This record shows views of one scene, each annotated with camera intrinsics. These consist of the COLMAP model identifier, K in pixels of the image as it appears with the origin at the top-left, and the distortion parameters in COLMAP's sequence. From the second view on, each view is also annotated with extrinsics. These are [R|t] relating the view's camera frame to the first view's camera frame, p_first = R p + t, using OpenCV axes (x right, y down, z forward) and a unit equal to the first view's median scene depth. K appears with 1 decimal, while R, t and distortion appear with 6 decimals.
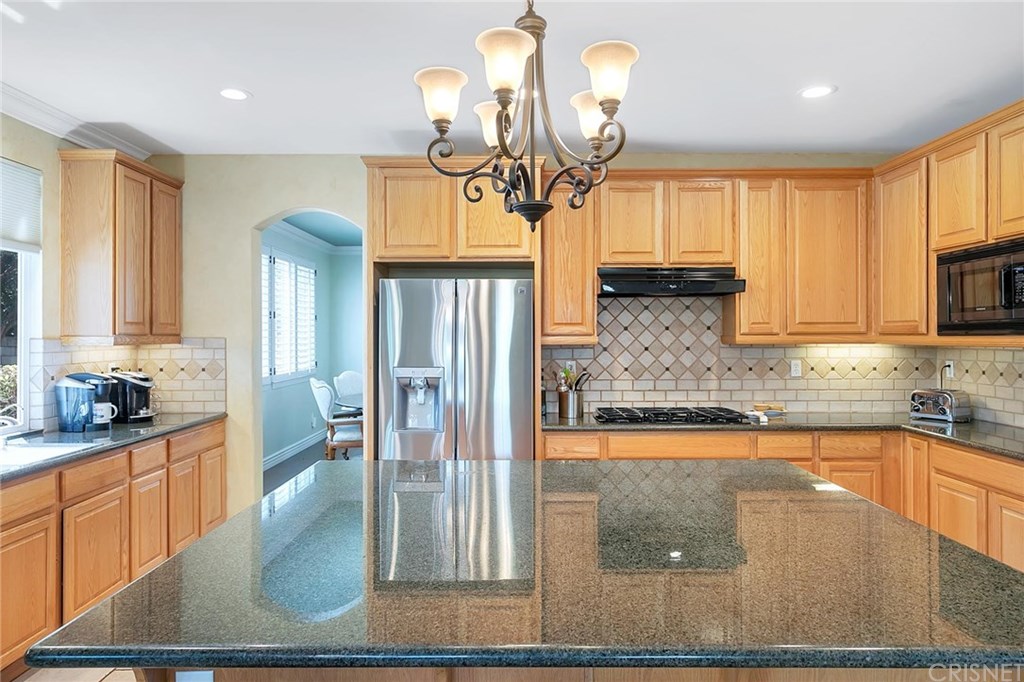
lens RADIAL K [[645.0, 0, 510.9], [0, 645.0, 331.3], [0, 0, 1]] dist [0.003941, 0.001238]
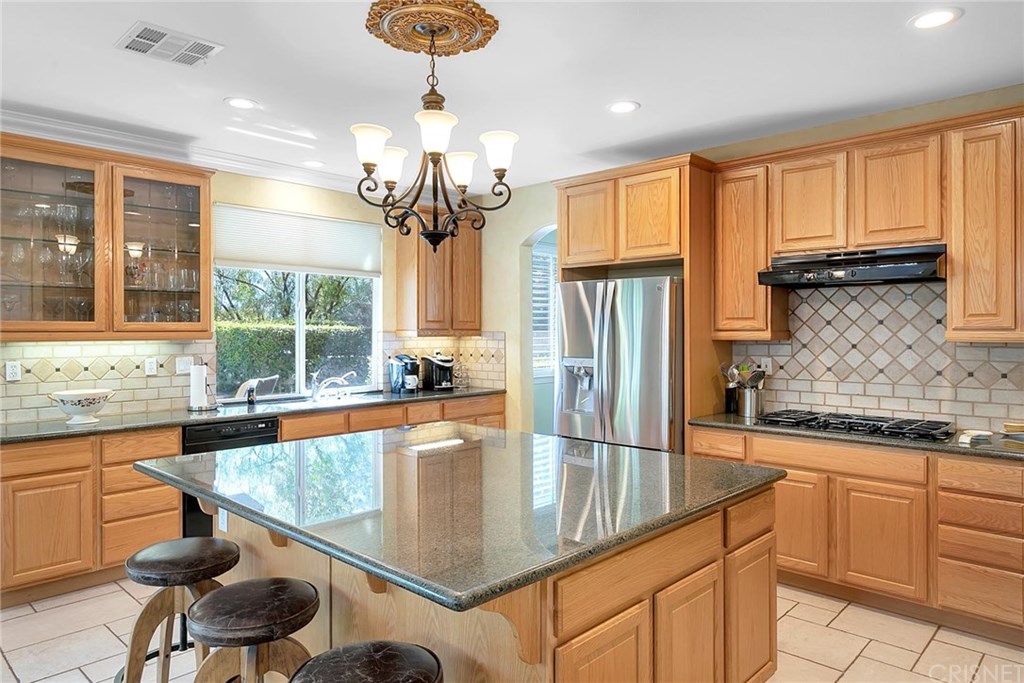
lens RADIAL K [[659.3, 0, 512.2], [0, 659.3, 330.5], [0, 0, 1]] dist [0.006304, 0.002682]
pose [[0.725639, 0.001774, -0.688073, 0.528750], [0.002665, 0.999982, 0.005389, 0.000183], [0.688071, -0.005745, 0.725621, 0.052875]]
